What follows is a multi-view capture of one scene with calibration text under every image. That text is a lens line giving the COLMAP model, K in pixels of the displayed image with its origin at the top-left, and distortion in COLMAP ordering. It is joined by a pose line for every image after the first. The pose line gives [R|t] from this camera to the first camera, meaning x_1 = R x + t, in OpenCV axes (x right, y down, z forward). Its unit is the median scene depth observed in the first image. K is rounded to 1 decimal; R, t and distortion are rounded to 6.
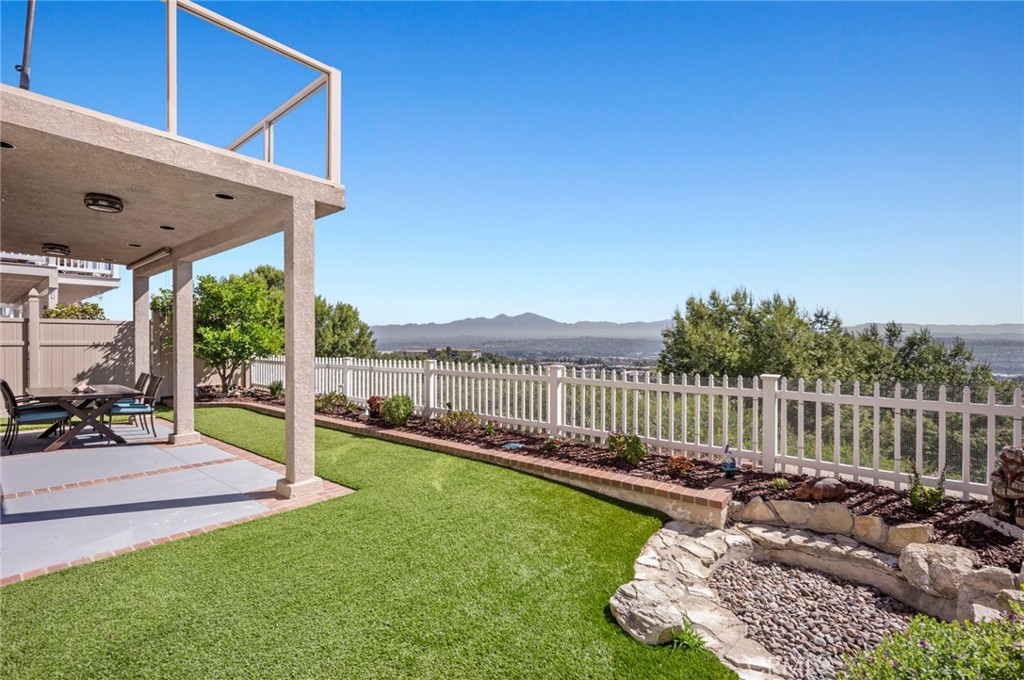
lens RADIAL K [[464.8, 0, 510.6], [0, 464.8, 341.2], [0, 0, 1]] dist [0.001962, 0.000262]
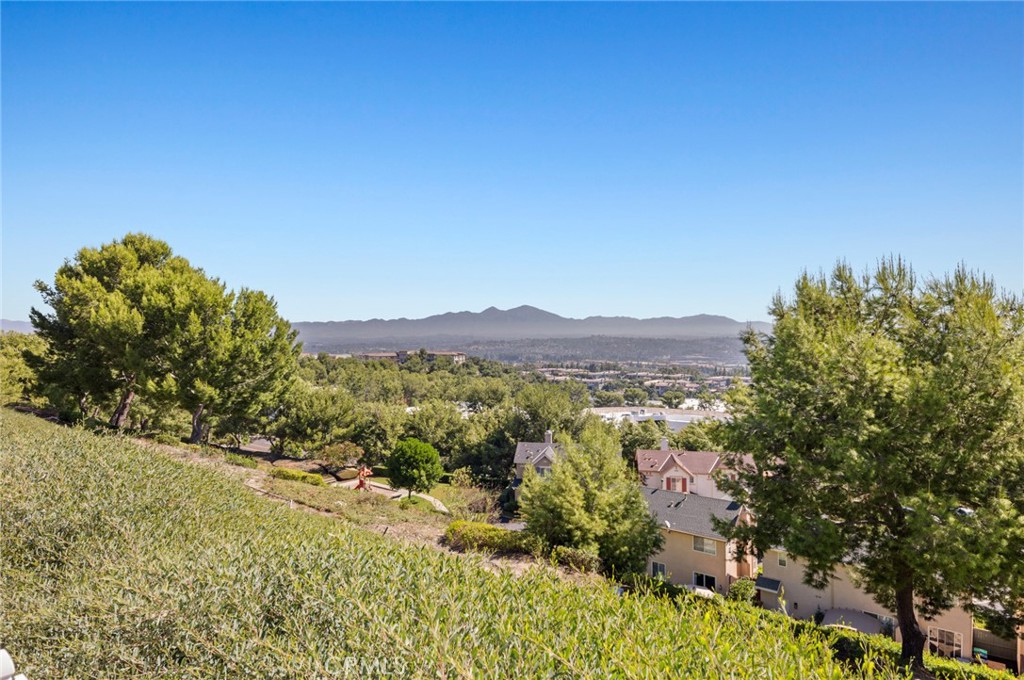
lens RADIAL K [[464.8, 0, 513.9], [0, 464.8, 339.8], [0, 0, 1]] dist [0.001962, 0.000262]
pose [[0.999937, 0.000356, 0.011236, 0.013917], [-0.000454, 0.999962, 0.008677, -0.014829], [-0.011233, -0.008681, 0.999899, 0.319837]]
